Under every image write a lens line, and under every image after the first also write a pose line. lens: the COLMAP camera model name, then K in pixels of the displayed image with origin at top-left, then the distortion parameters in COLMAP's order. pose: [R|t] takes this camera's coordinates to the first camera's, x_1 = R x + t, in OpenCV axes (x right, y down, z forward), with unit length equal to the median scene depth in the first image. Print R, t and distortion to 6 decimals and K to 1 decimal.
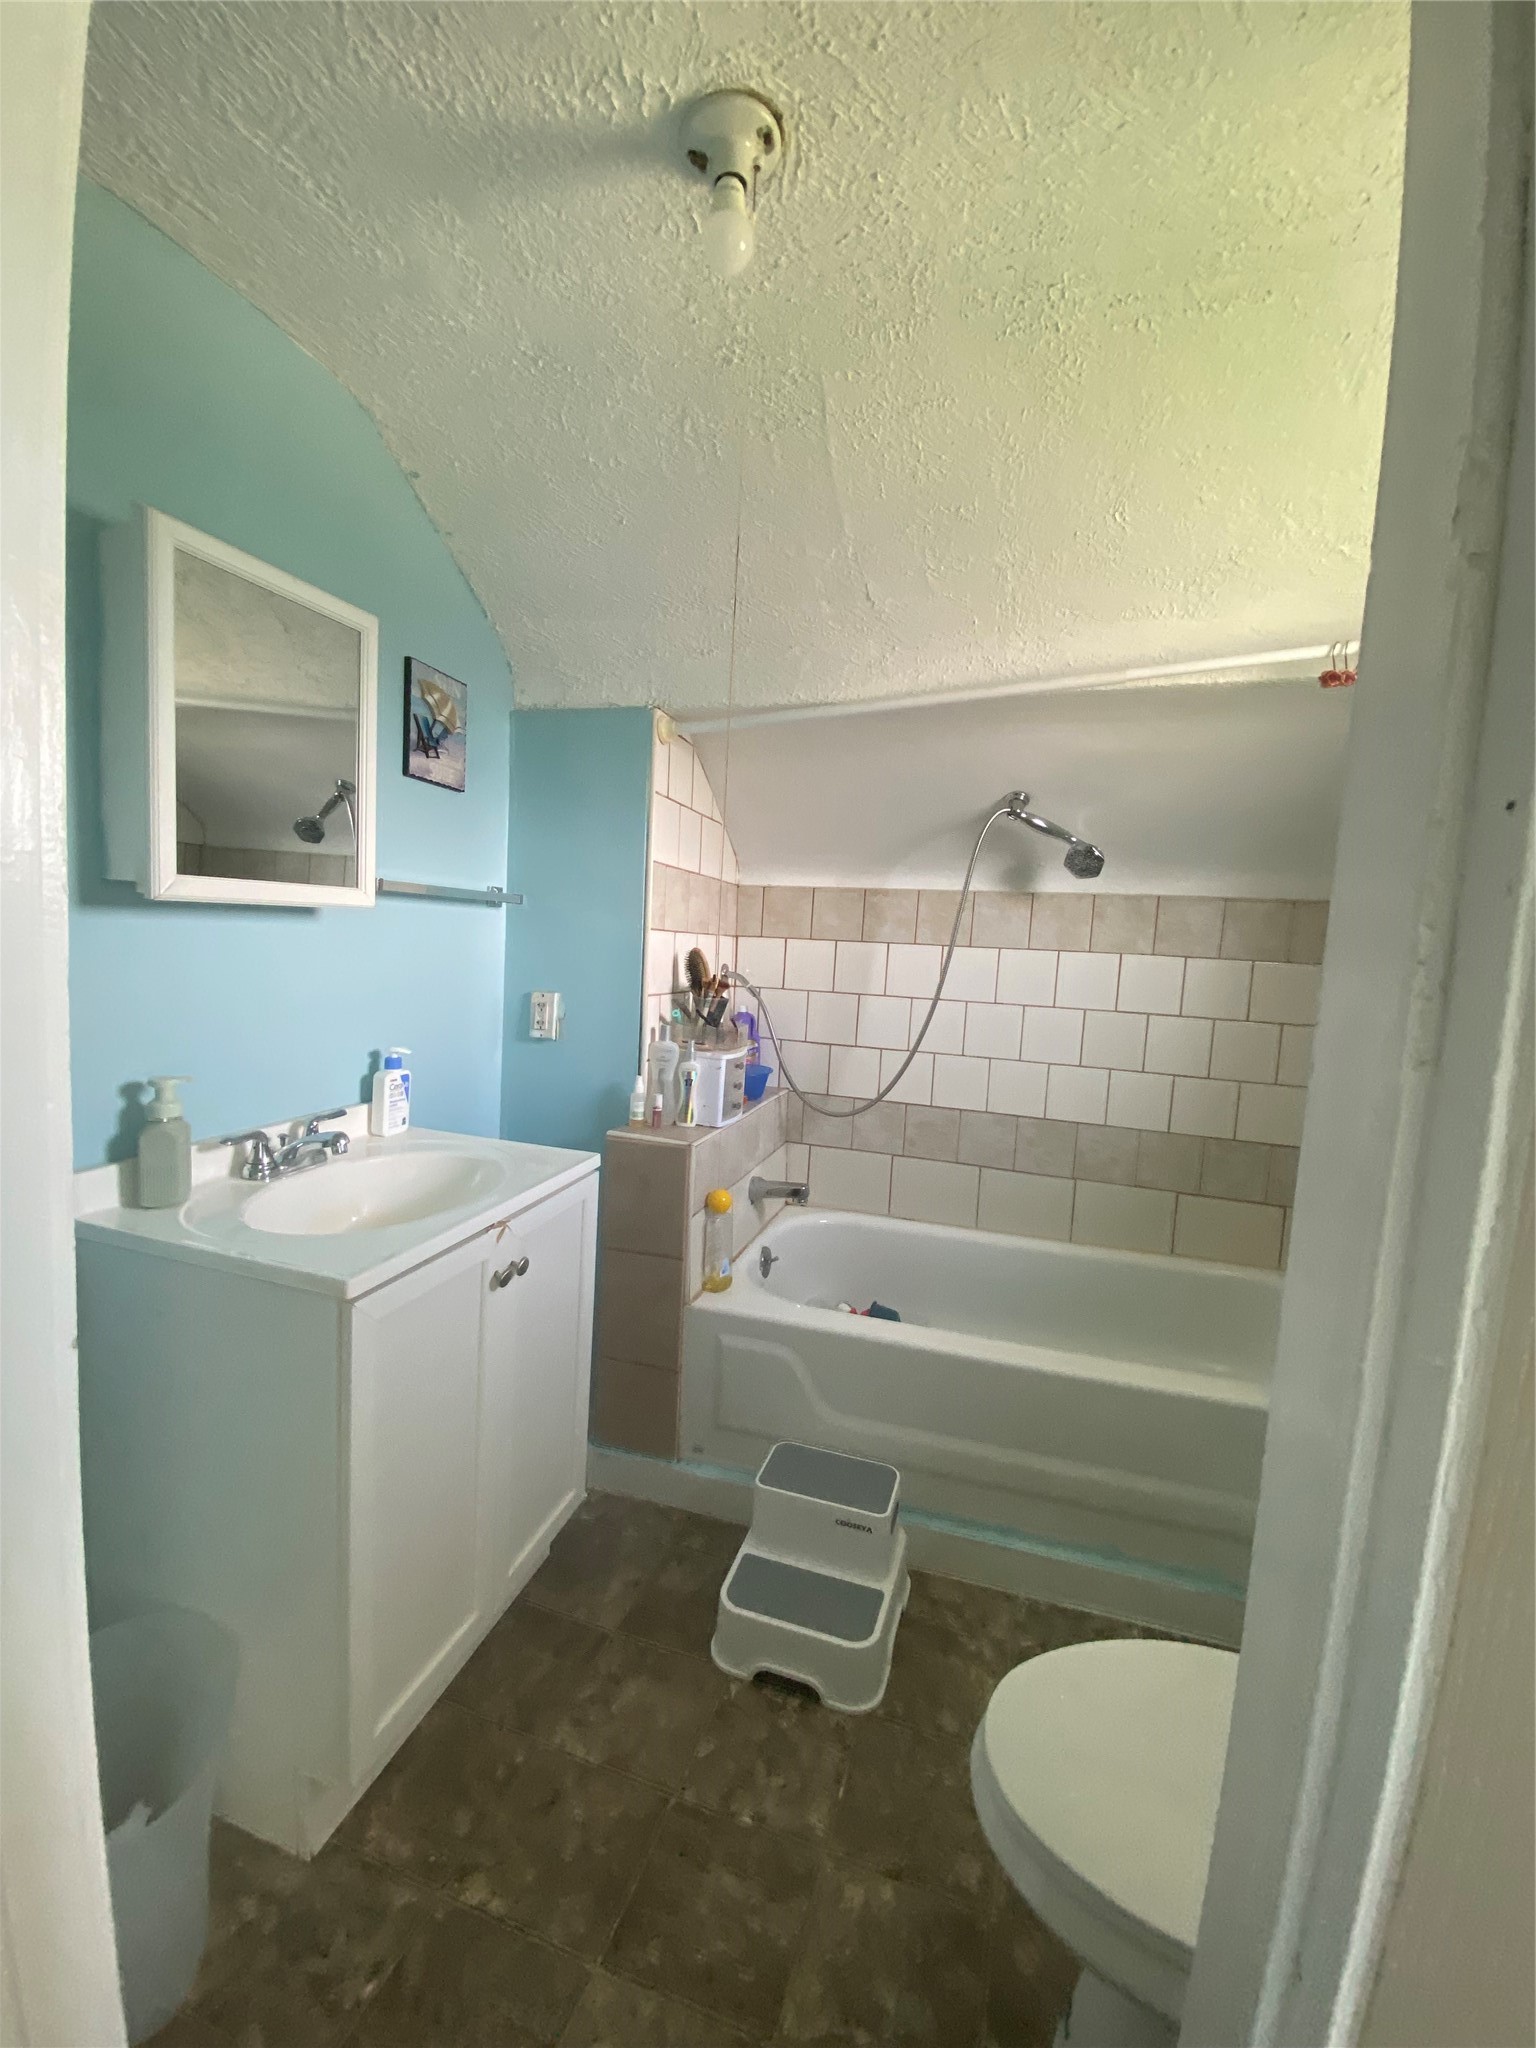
lens RADIAL K [[816.4, 0, 768.0], [0, 816.4, 1024.0], [0, 0, 1]] dist [0.022337, -0.019091]
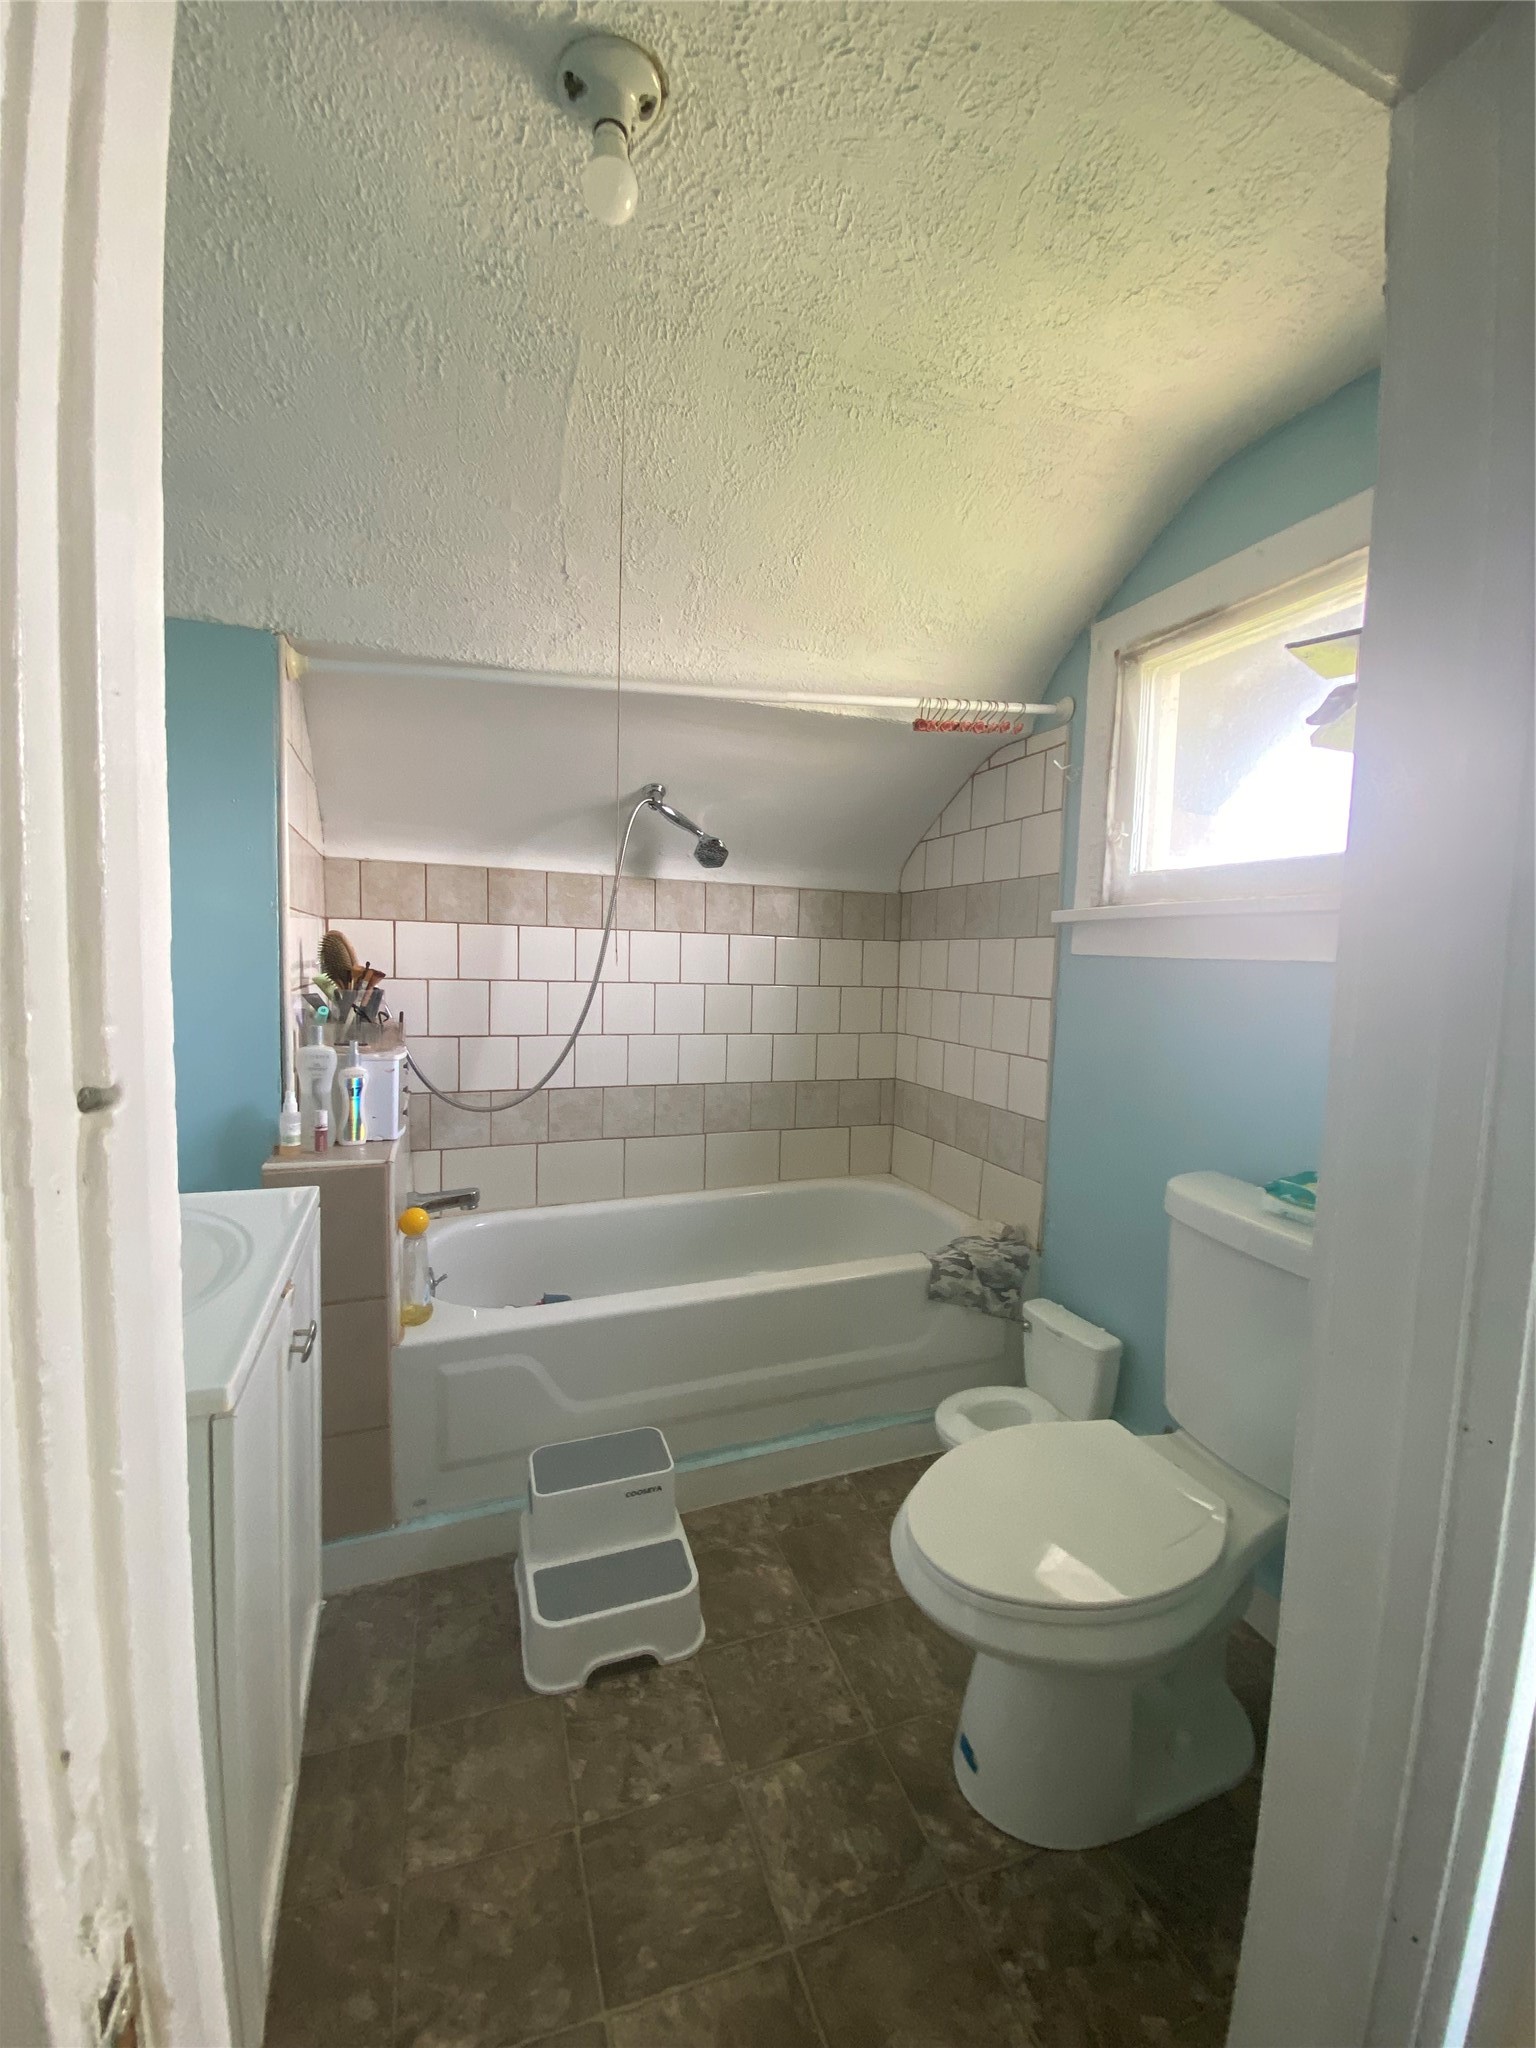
lens RADIAL K [[816.4, 0, 768.0], [0, 816.4, 1024.0], [0, 0, 1]] dist [0.022337, -0.019091]
pose [[0.792439, -0.080900, 0.604562, -0.308226], [0.069772, 0.996682, 0.041917, -0.004706], [-0.605947, 0.008965, 0.795455, 0.074041]]
